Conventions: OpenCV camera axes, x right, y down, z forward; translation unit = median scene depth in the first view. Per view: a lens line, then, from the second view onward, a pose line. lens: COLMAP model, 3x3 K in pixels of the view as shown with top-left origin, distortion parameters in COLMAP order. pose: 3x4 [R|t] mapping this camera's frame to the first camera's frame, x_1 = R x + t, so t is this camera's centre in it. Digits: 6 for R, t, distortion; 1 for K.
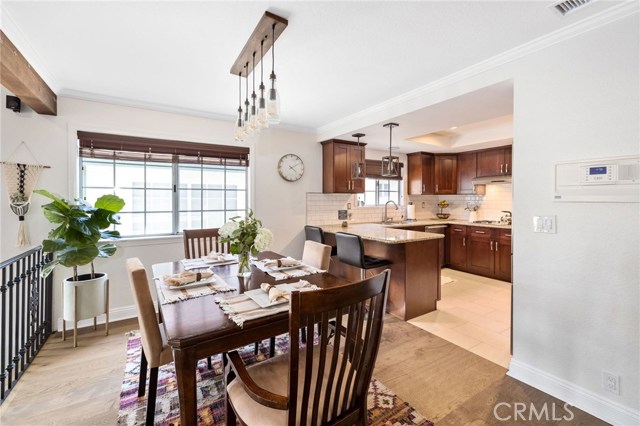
lens RADIAL K [[274.8, 0, 309.8], [0, 274.8, 200.2], [0, 0, 1]] dist [0.003579, -0.000432]
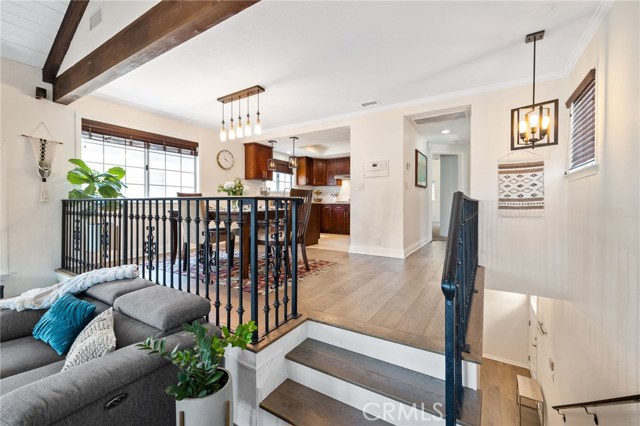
lens RADIAL K [[274.8, 0, 318.3], [0, 274.8, 207.5], [0, 0, 1]] dist [0.003579, -0.000432]
pose [[0.887623, -0.007449, 0.460510, -0.280174], [0.003070, 0.999943, 0.010257, 0.109120], [-0.460560, -0.007691, 0.887595, -0.456245]]
